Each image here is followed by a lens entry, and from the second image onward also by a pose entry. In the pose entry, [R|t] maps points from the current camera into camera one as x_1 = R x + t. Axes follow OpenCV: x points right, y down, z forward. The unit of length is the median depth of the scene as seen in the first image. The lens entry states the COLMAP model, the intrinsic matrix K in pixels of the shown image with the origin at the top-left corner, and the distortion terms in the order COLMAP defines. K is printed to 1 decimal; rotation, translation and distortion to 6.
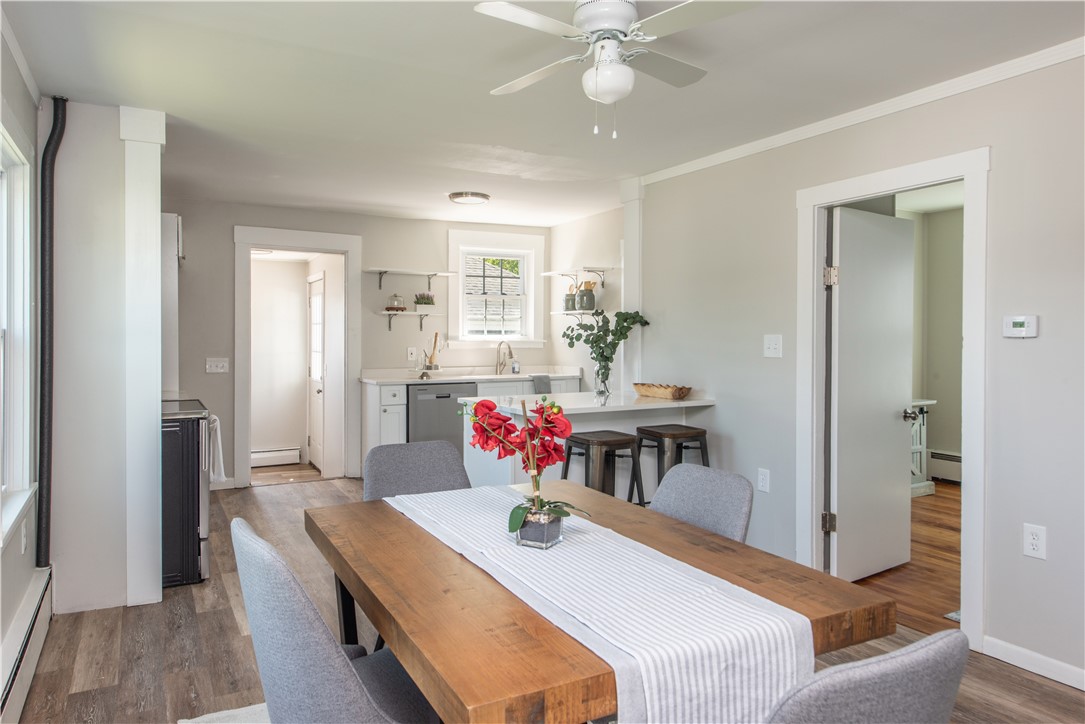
lens RADIAL K [[685.7, 0, 542.5], [0, 685.7, 362.0], [0, 0, 1]] dist [0.031907, -0.001097]
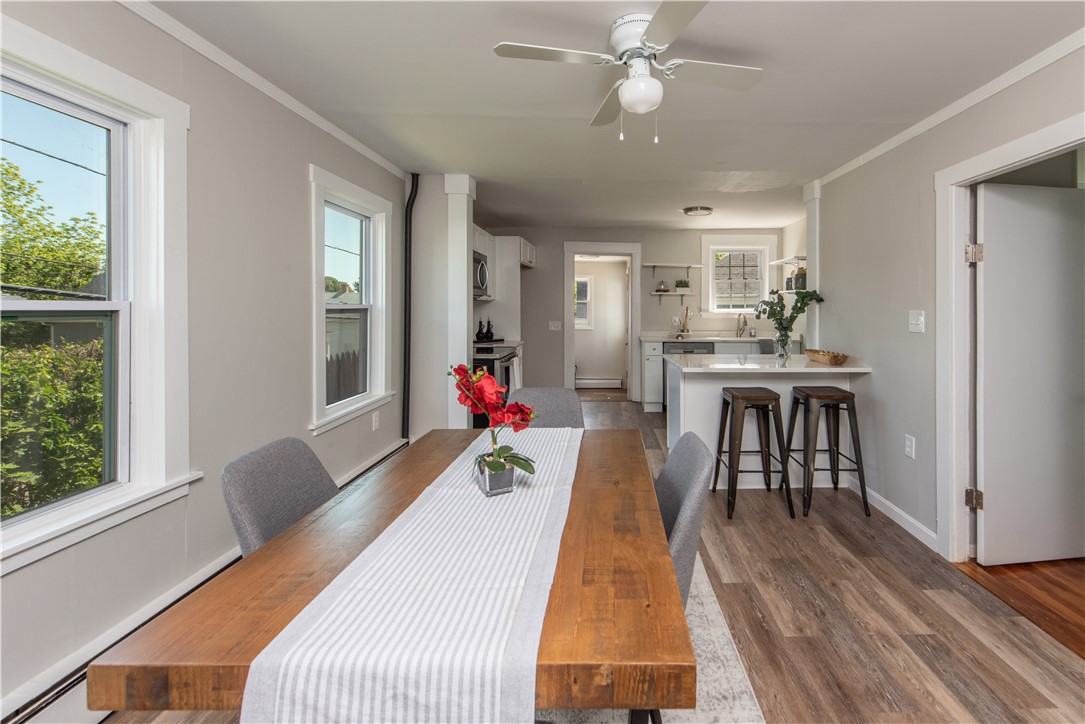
lens RADIAL K [[445.5, 0, 613.0], [0, 445.5, 313.9], [0, 0, 1]] dist [0.004203, -0.000745]
pose [[0.897914, 0.012779, -0.439985, 0.205510], [-0.024102, 0.999506, -0.020158, -0.009054], [0.439511, 0.028705, 0.897779, 0.164451]]
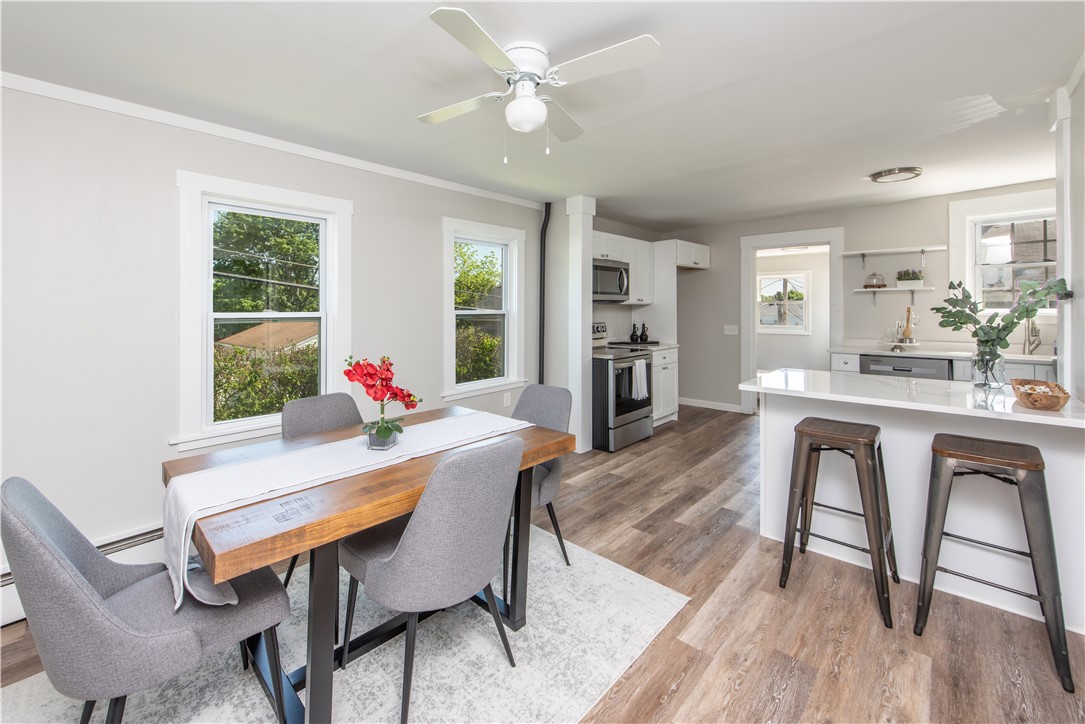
lens RADIAL K [[439.7, 0, 540.9], [0, 439.7, 311.1], [0, 0, 1]] dist [-0.001133, -0.000572]
pose [[0.335167, 0.002841, -0.942155, 0.499354], [-0.029526, 0.999536, -0.007490, -0.027521], [0.941696, 0.030329, 0.335095, 0.455514]]
